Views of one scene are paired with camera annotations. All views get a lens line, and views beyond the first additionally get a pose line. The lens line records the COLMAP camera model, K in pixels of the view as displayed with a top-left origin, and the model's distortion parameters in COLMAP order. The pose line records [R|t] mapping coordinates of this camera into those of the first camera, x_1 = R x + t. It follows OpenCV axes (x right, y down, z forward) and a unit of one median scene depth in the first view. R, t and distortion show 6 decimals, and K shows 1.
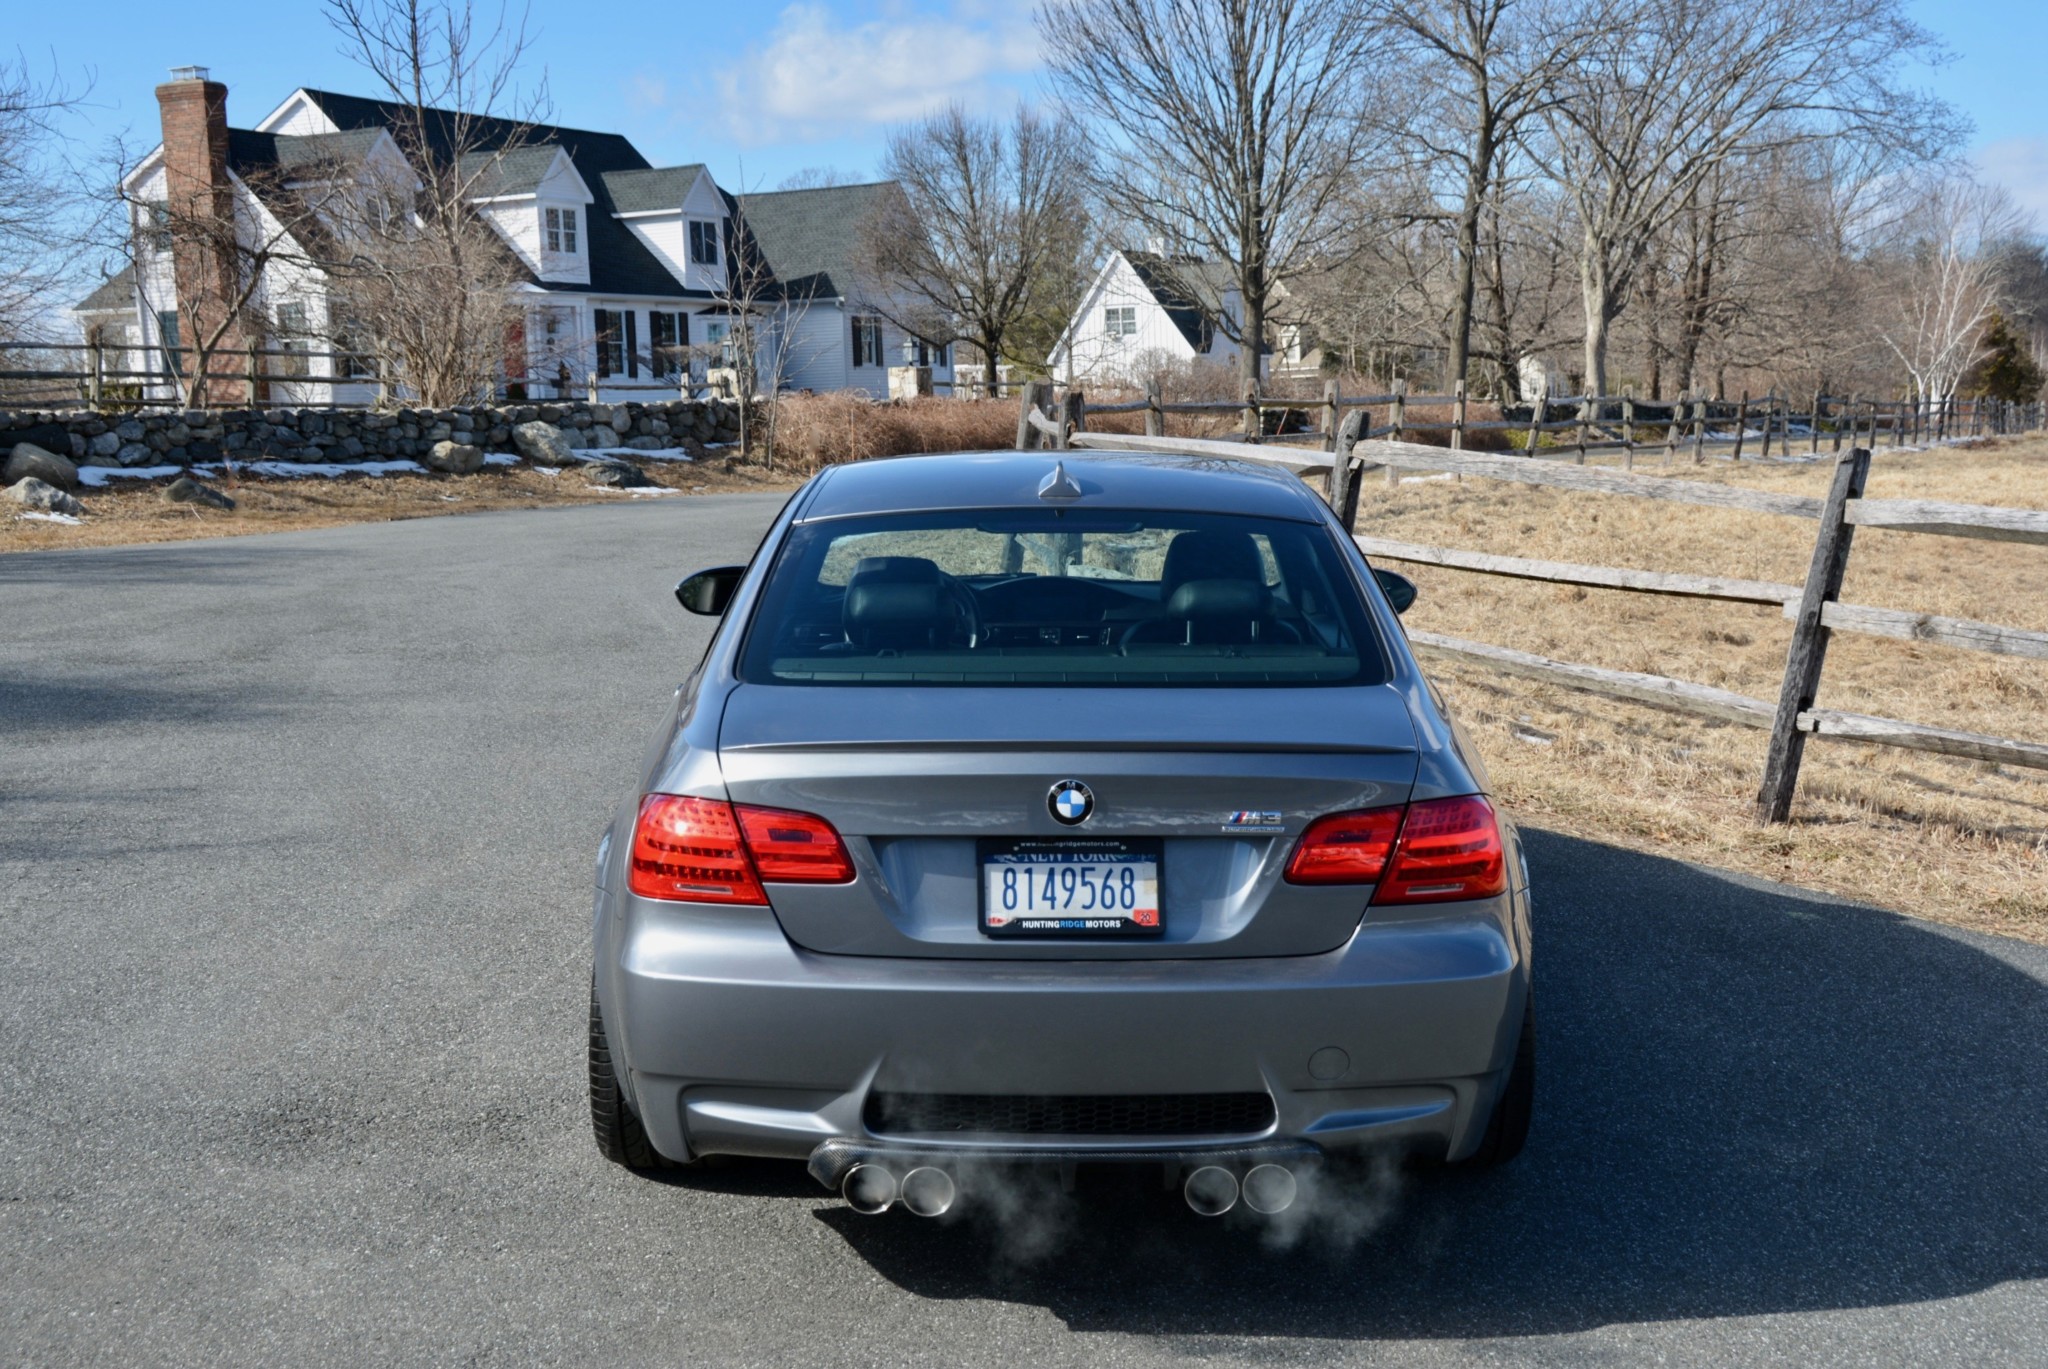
lens RADIAL K [[2504.2, 0, 1041.5], [0, 2504.2, 680.7], [0, 0, 1]] dist [0.063311, 0.000000]
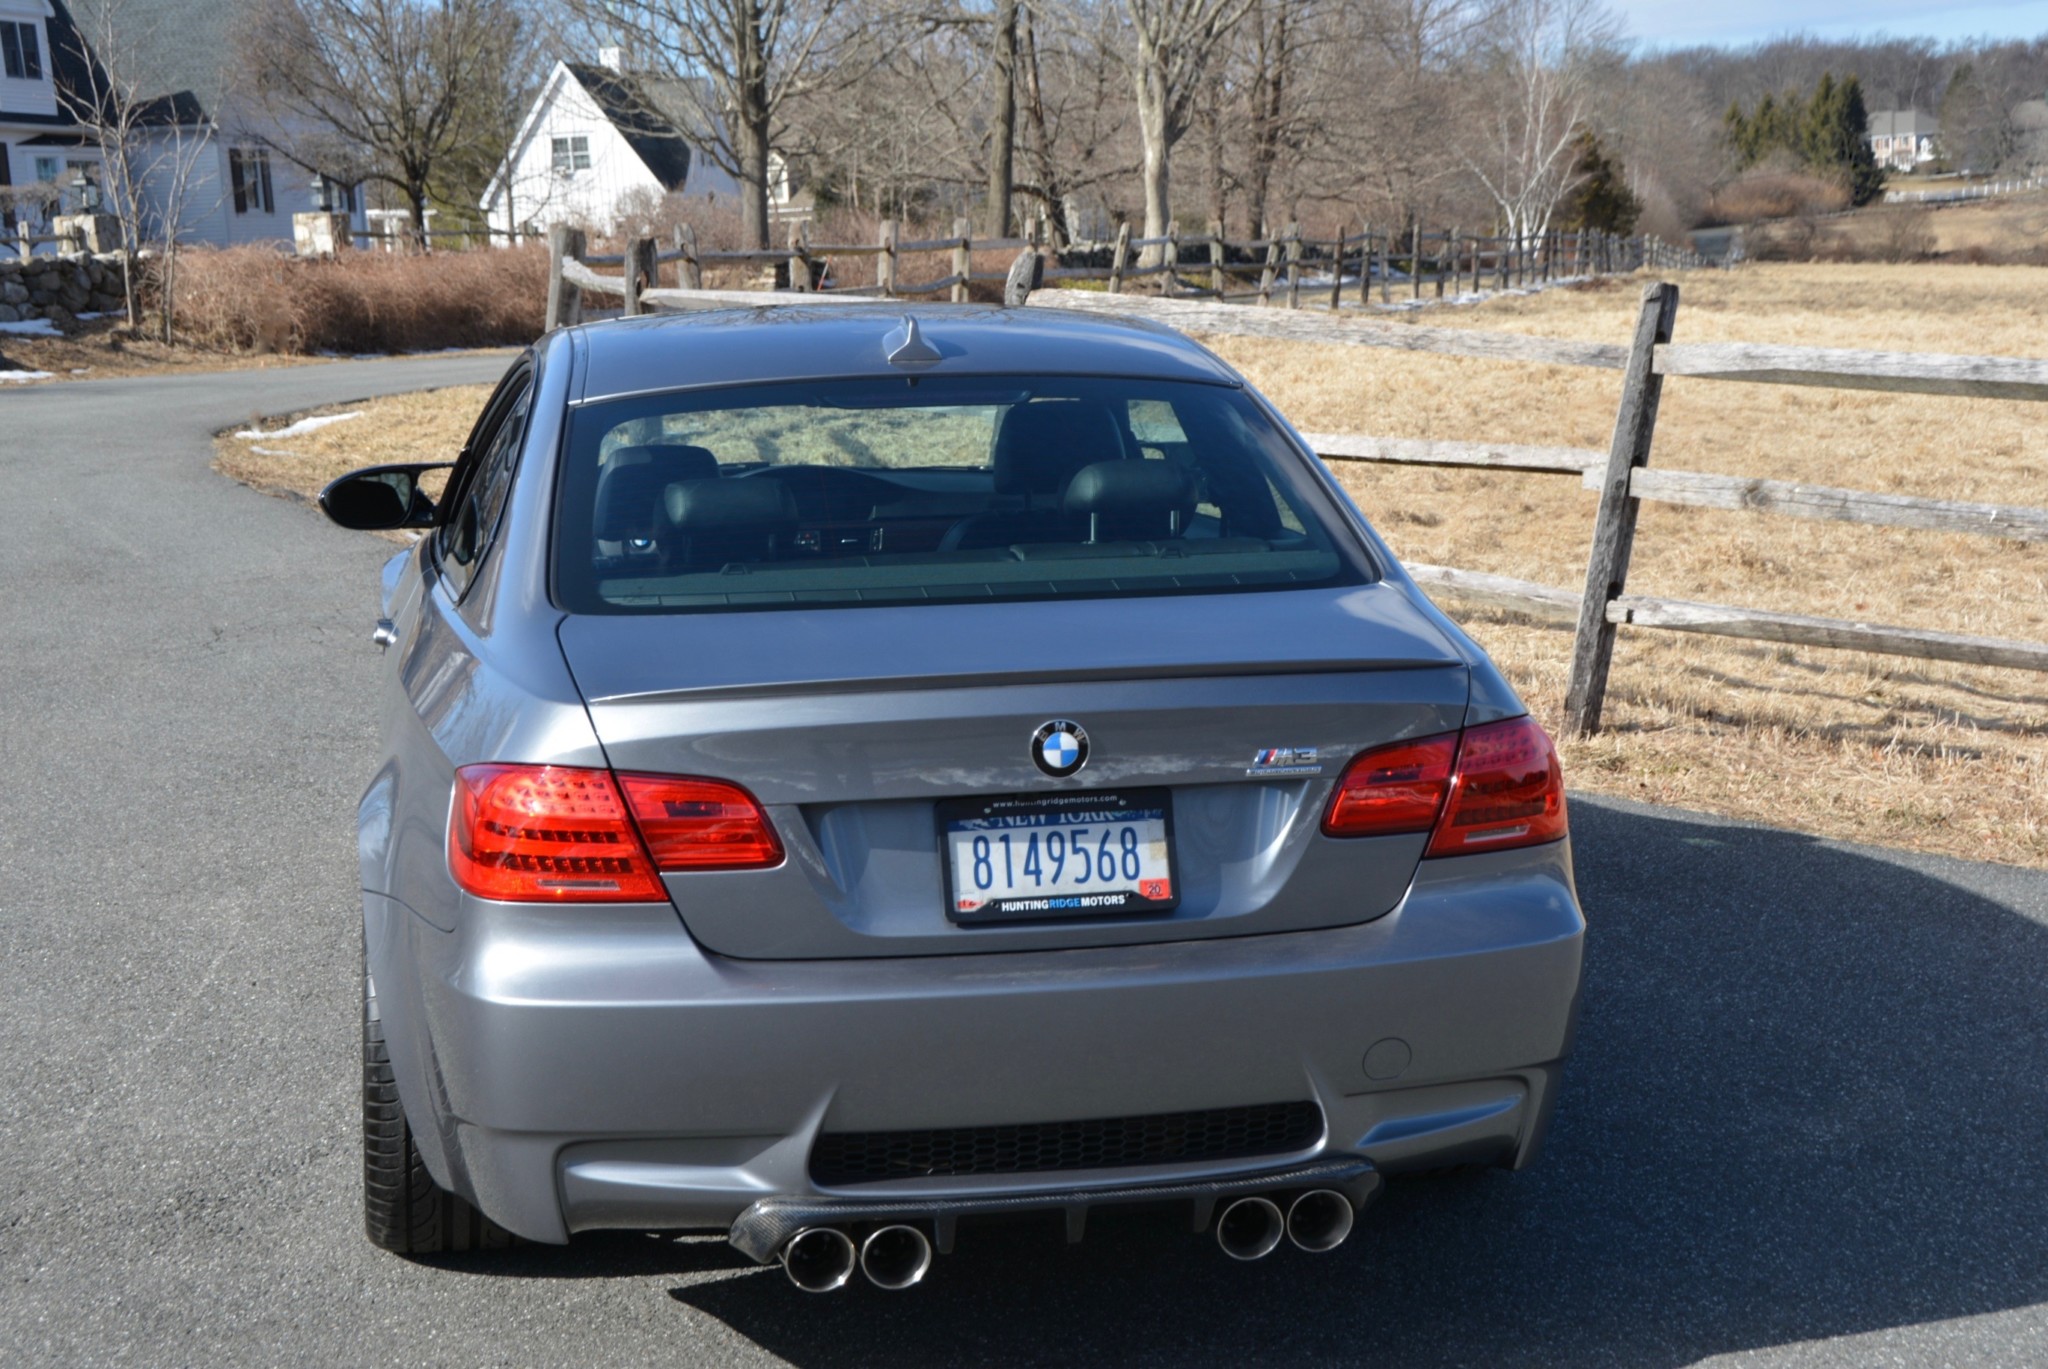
lens RADIAL K [[3039.8, 0, 1019.7], [0, 3039.8, 688.1], [0, 0, 1]] dist [0.153954, 0.000000]
pose [[0.984357, -0.045163, 0.170299, -0.143332], [0.039823, 0.998606, 0.034644, -0.003227], [-0.171626, -0.027321, 0.984783, 0.058823]]
